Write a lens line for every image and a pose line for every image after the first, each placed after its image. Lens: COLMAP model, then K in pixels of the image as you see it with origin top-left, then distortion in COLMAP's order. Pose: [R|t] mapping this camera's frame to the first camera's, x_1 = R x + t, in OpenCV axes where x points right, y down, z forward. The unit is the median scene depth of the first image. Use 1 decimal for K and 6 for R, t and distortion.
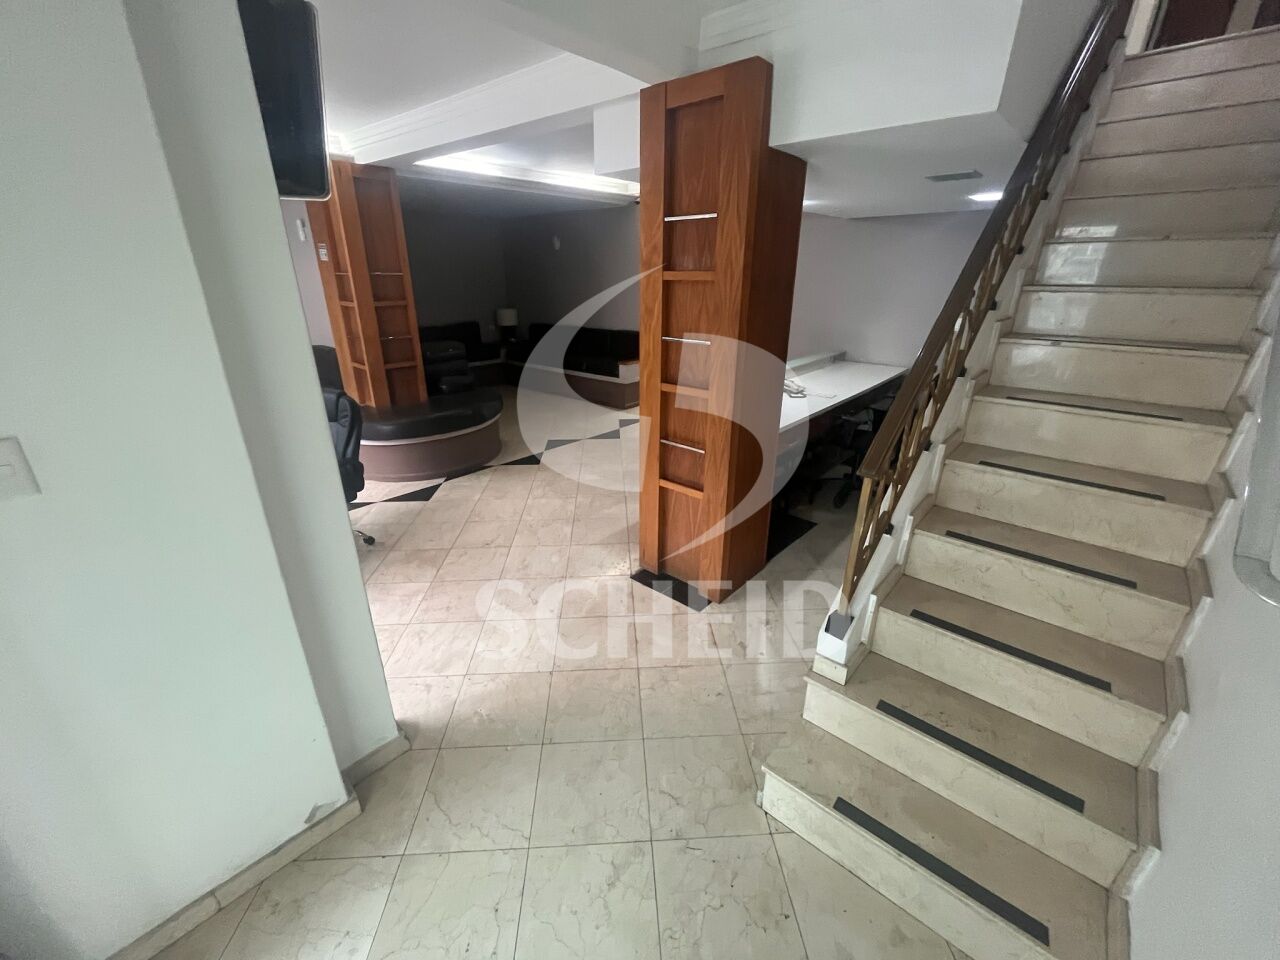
lens RADIAL K [[523.3, 0, 635.7], [0, 523.3, 475.7], [0, 0, 1]] dist [-0.001069, 0.000047]
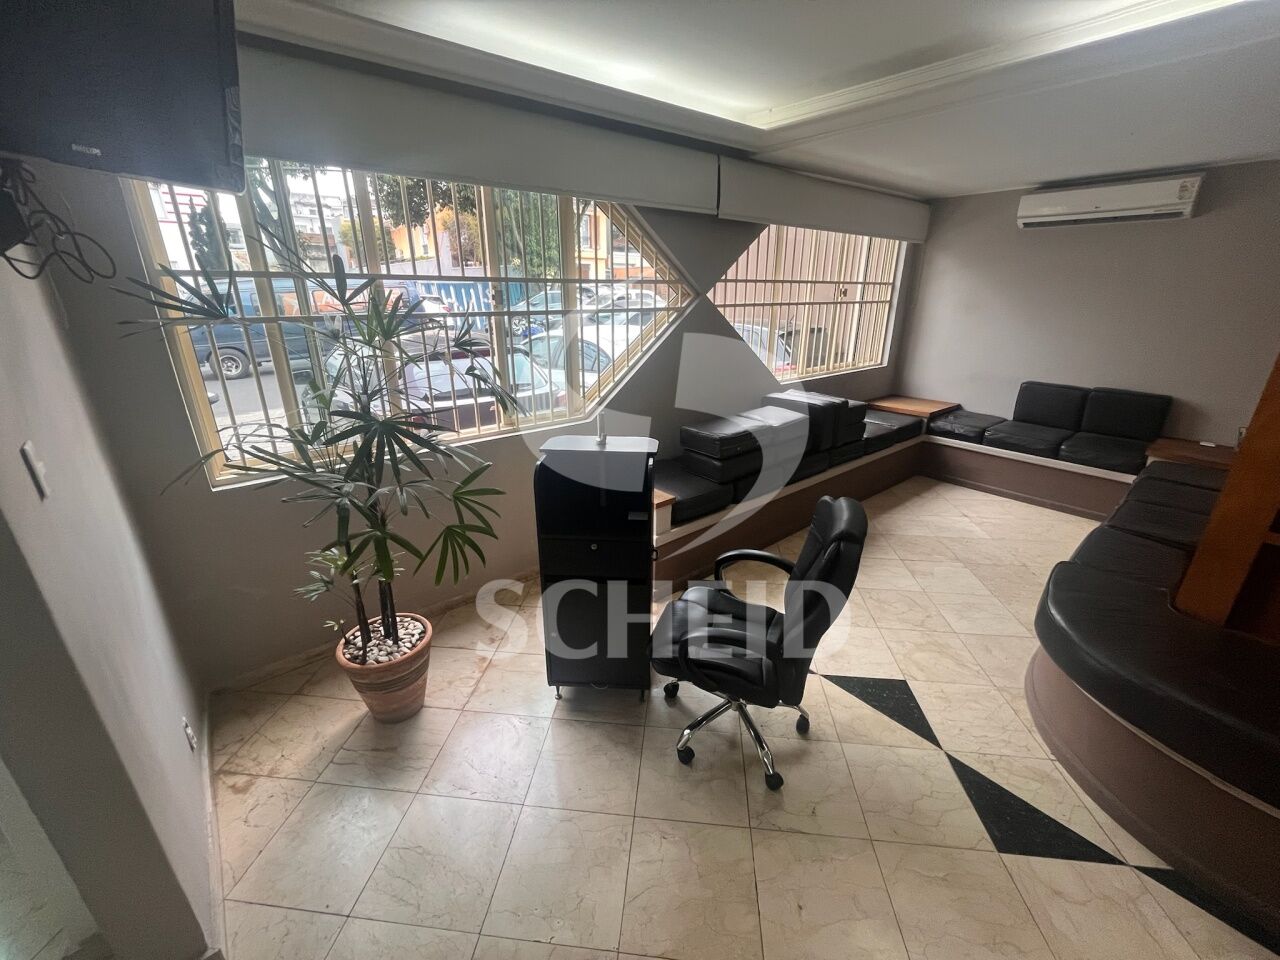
lens RADIAL K [[523.3, 0, 635.7], [0, 523.3, 475.7], [0, 0, 1]] dist [-0.001069, 0.000047]
pose [[-0.154949, 0.339619, -0.927712, -0.071713], [-0.360580, 0.854829, 0.373162, -0.245733], [0.919768, 0.392335, -0.009995, 0.614744]]
